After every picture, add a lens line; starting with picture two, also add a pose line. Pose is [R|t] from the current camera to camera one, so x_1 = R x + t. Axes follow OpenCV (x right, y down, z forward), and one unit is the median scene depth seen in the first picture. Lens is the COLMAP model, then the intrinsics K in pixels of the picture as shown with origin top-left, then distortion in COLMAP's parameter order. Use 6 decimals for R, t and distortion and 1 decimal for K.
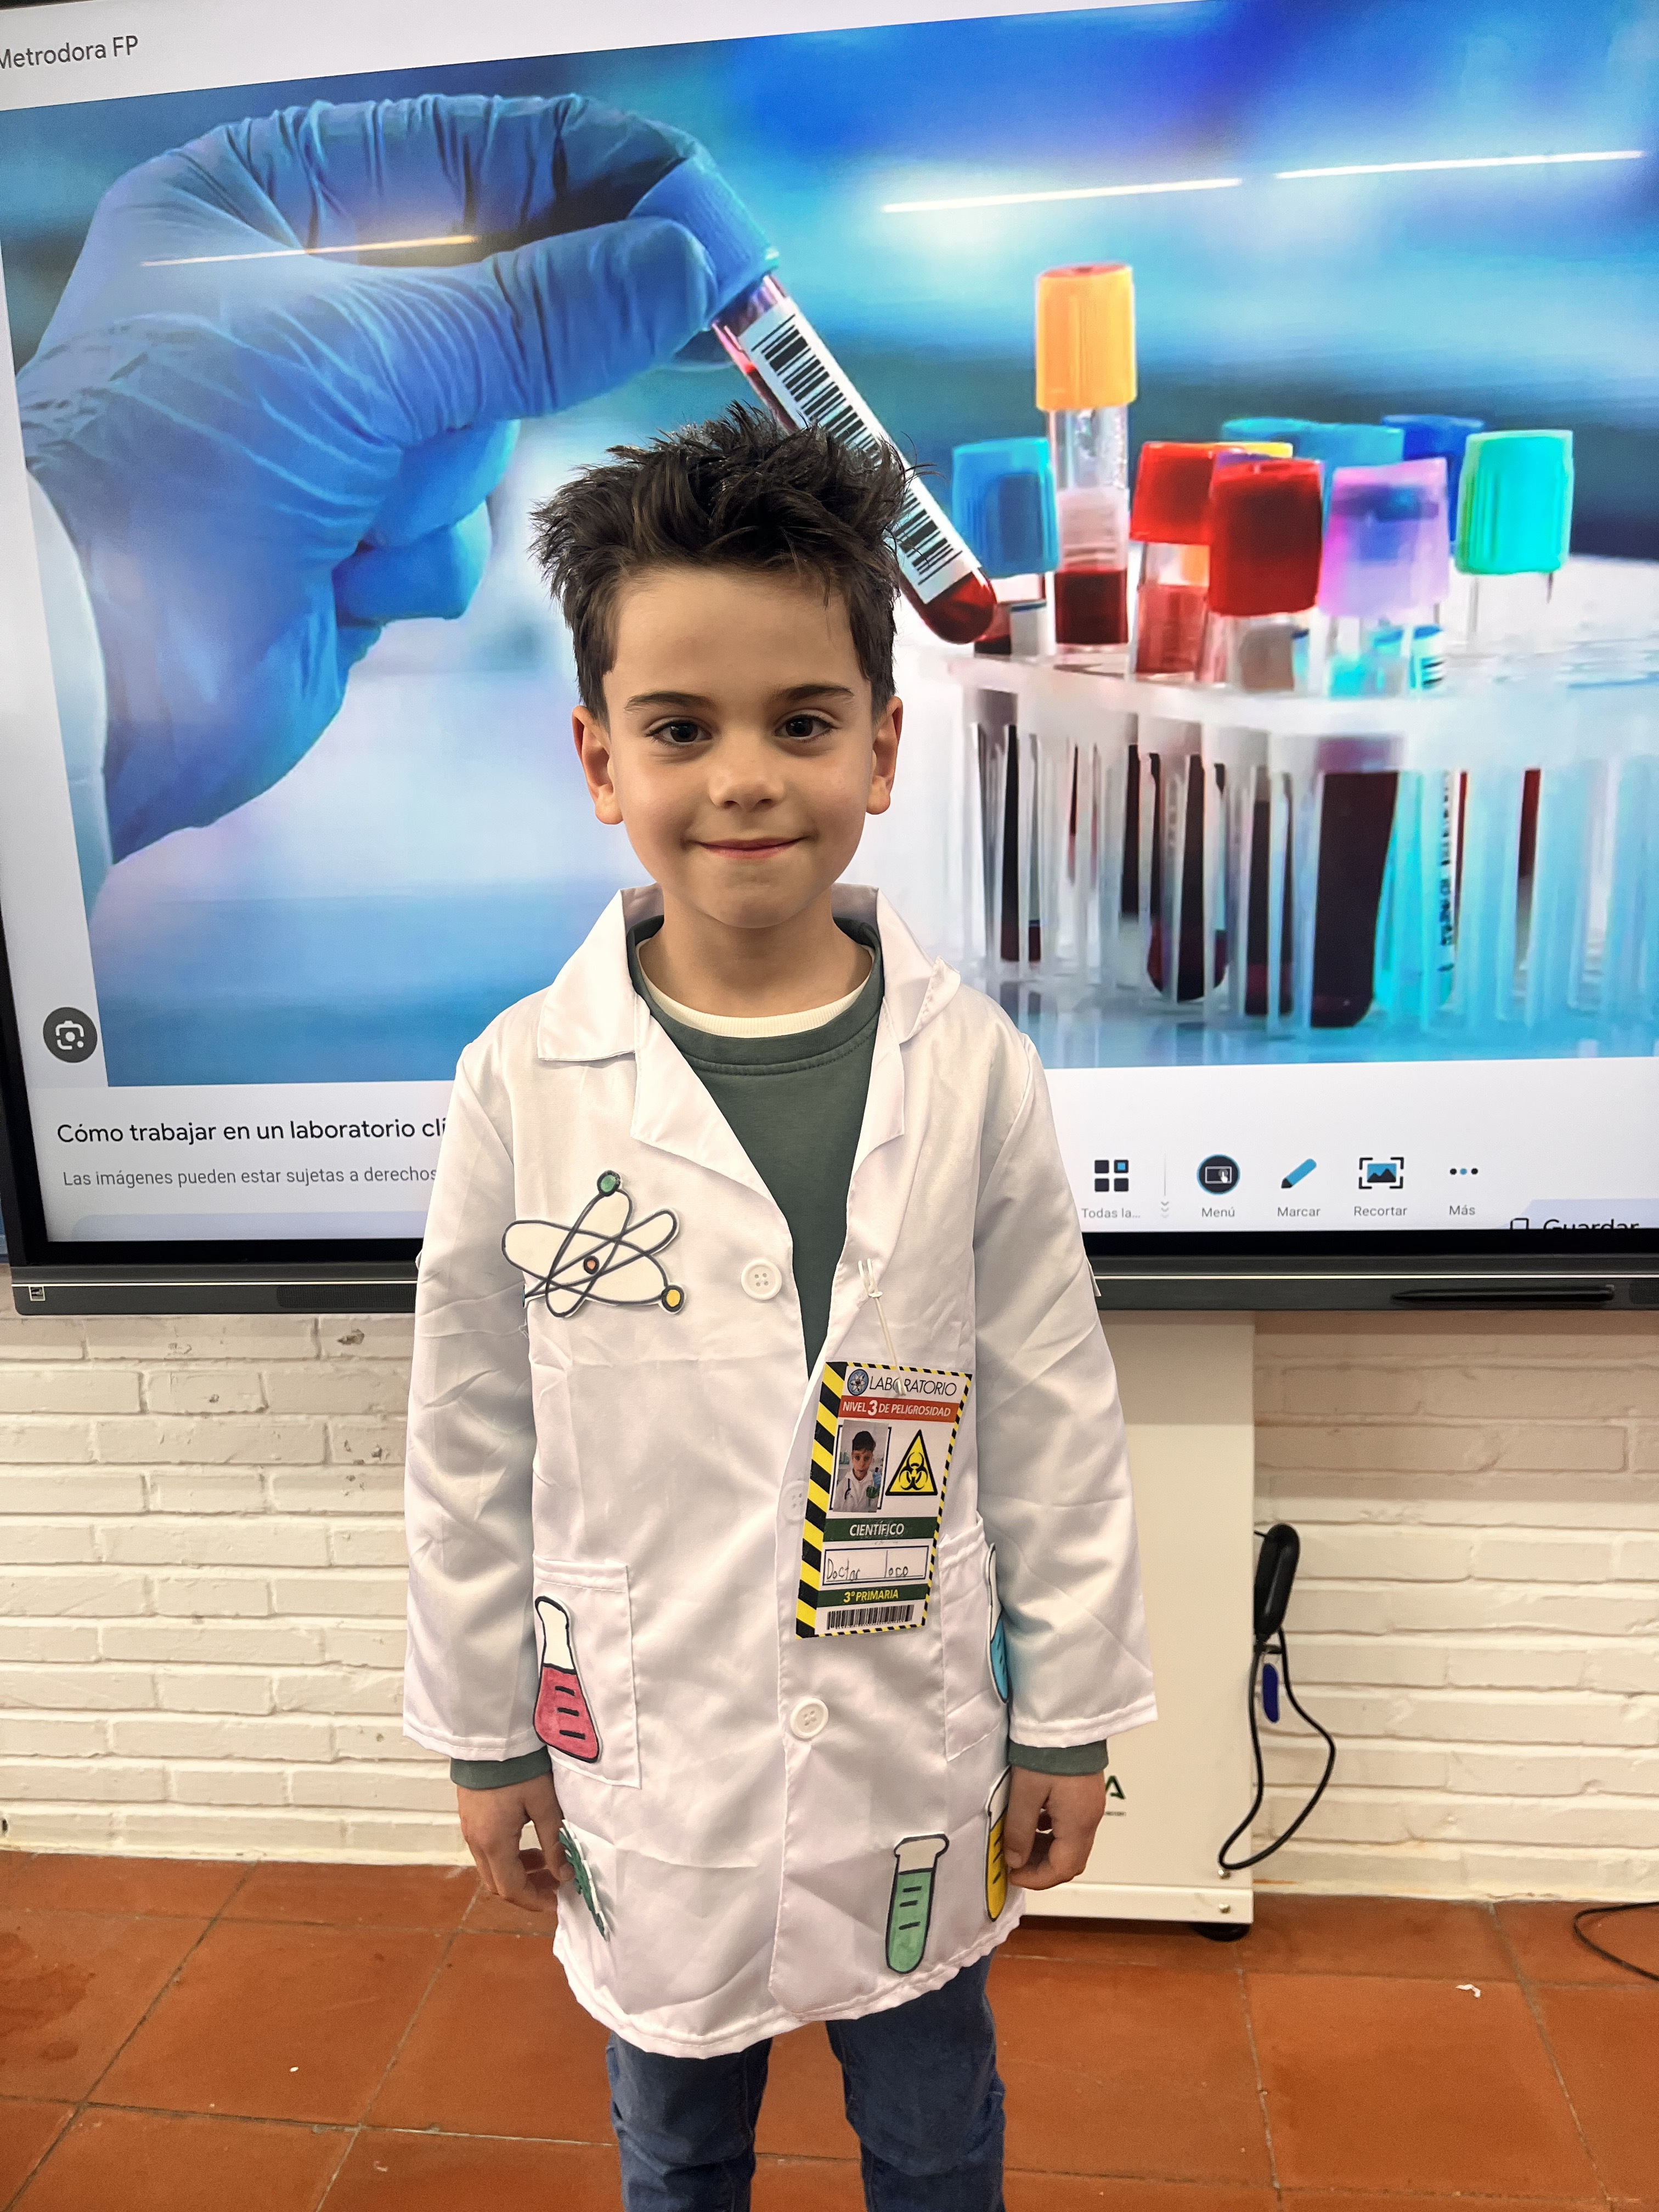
lens RADIAL K [[1616.4, 0, 816.4], [0, 1616.4, 1126.7], [0, 0, 1]] dist [0.054944, -0.063951]
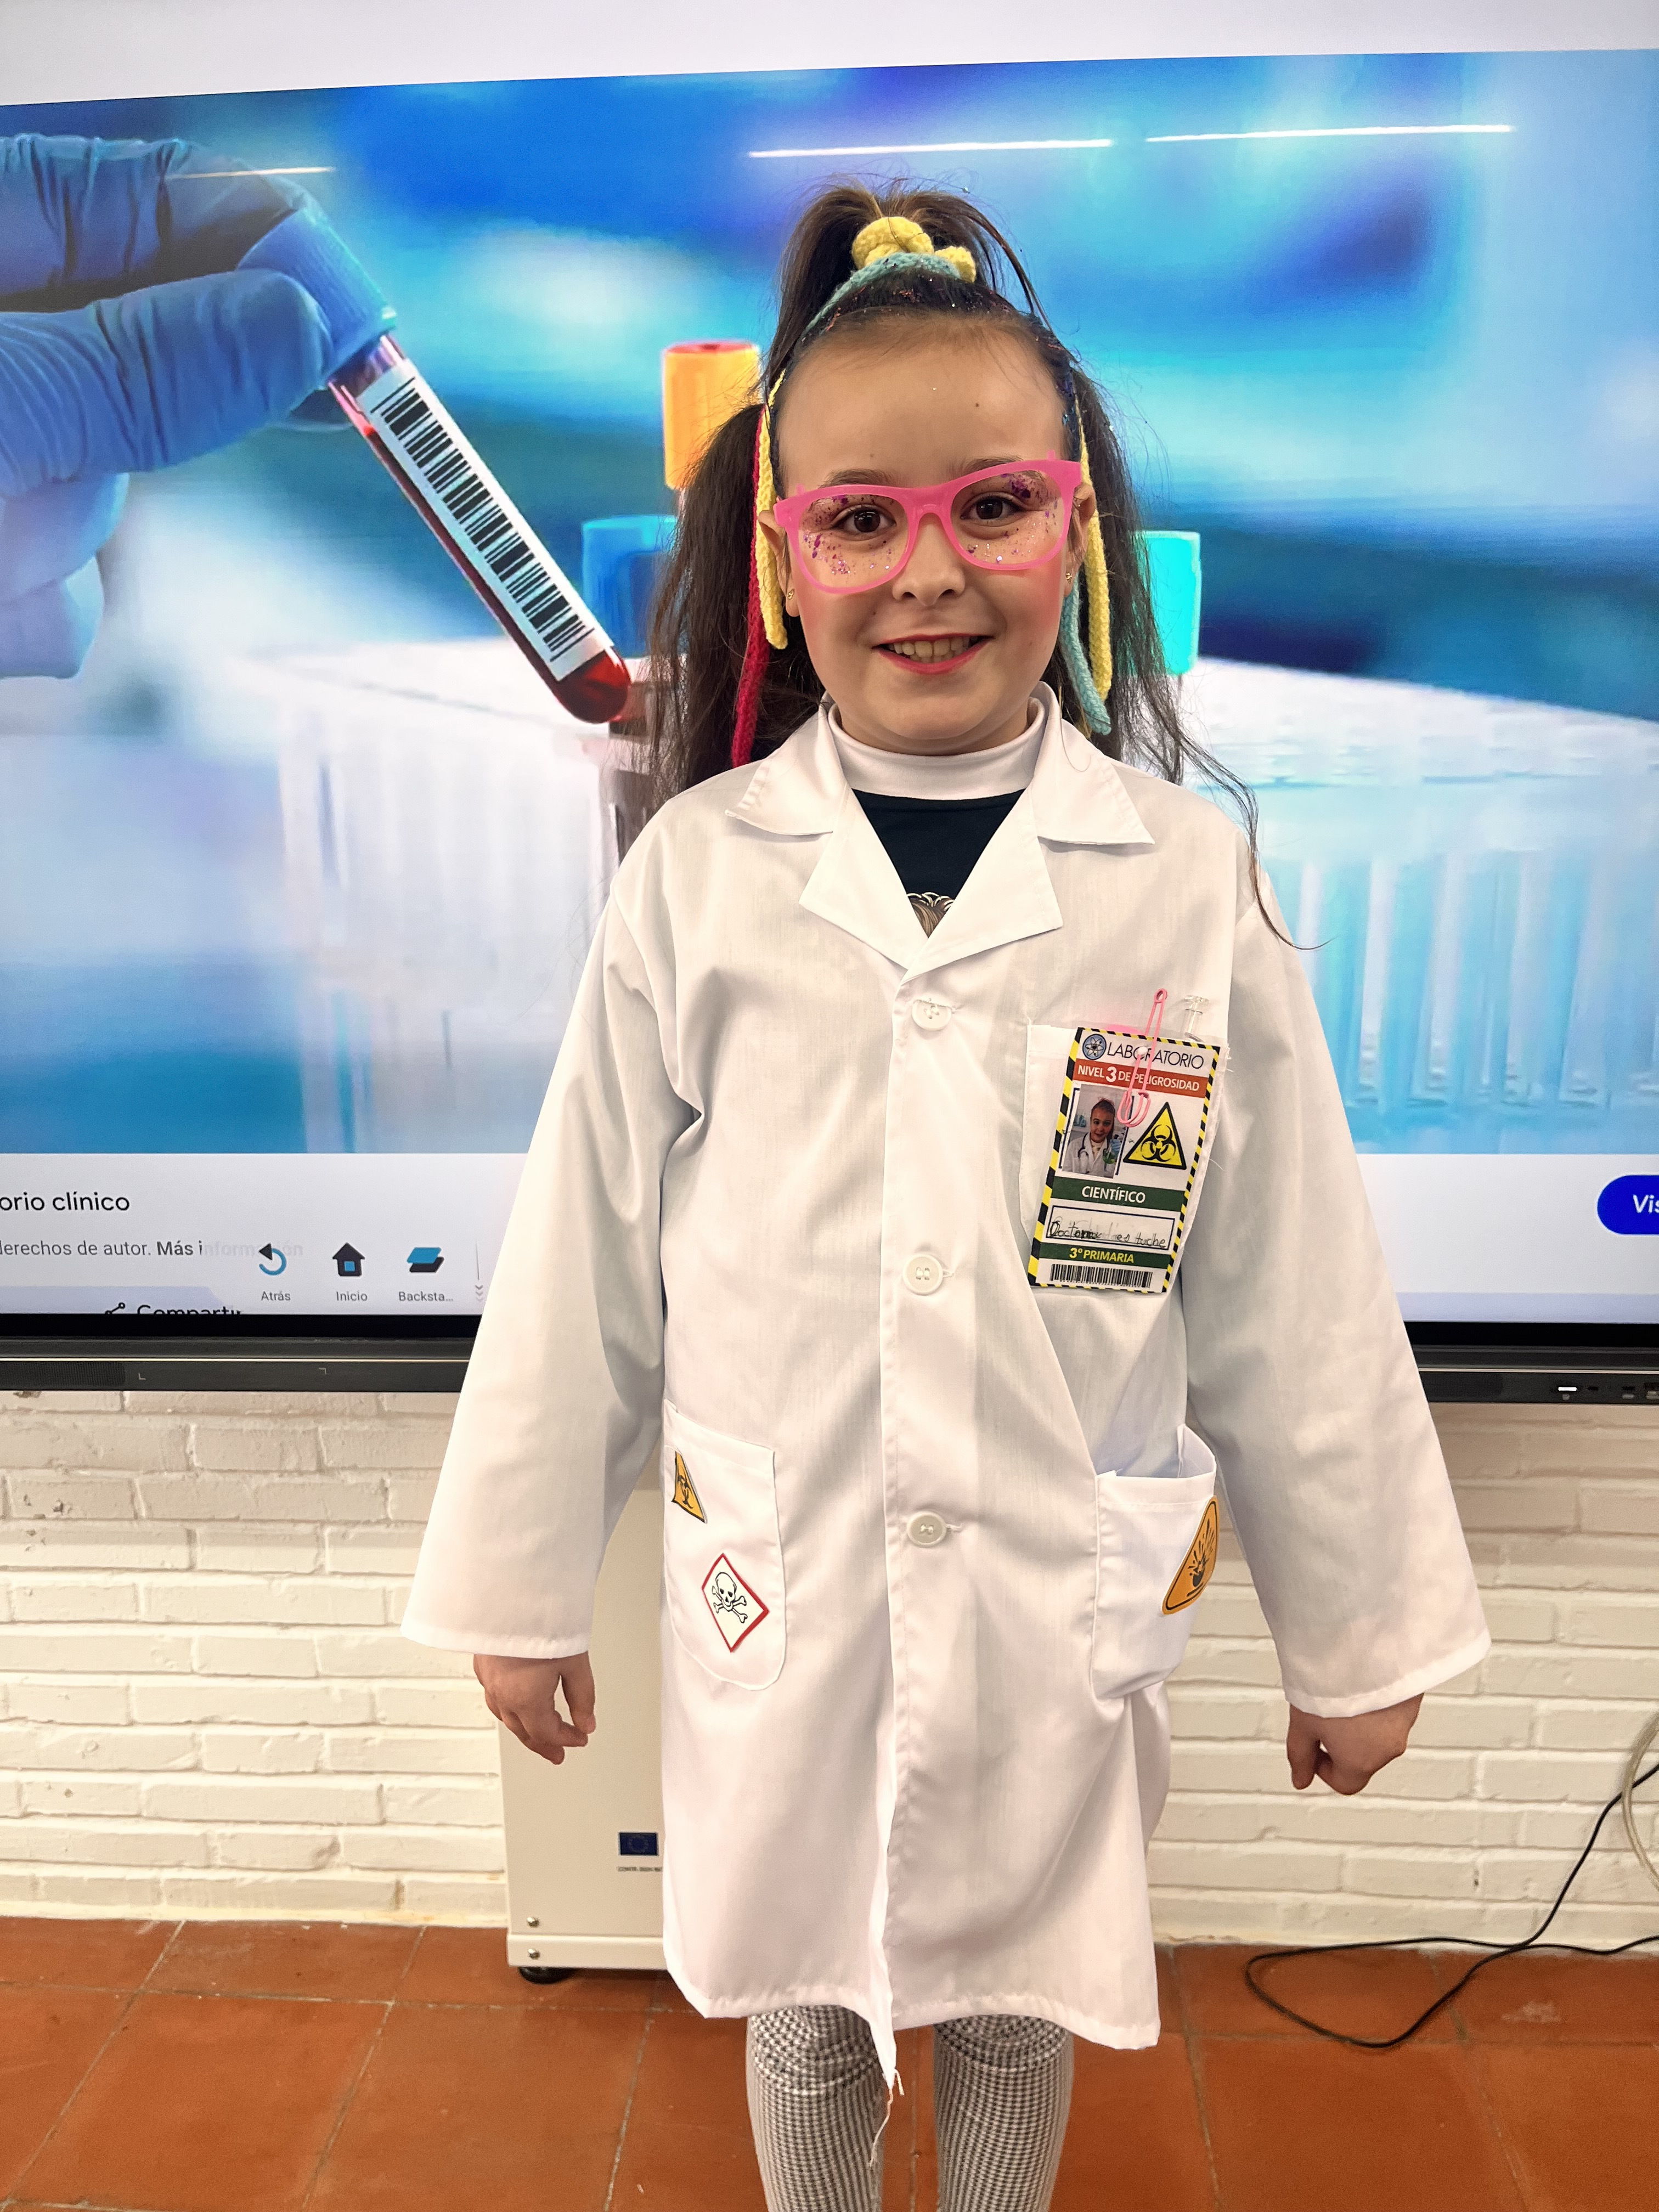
lens RADIAL K [[1616.4, 0, 810.4], [0, 1616.4, 1116.1], [0, 0, 1]] dist [0.054944, -0.063951]
pose [[0.998415, 0.011391, 0.055117, 0.167929], [-0.013073, 0.999456, 0.030265, -0.094349], [-0.054743, -0.030937, 0.998021, 0.016295]]
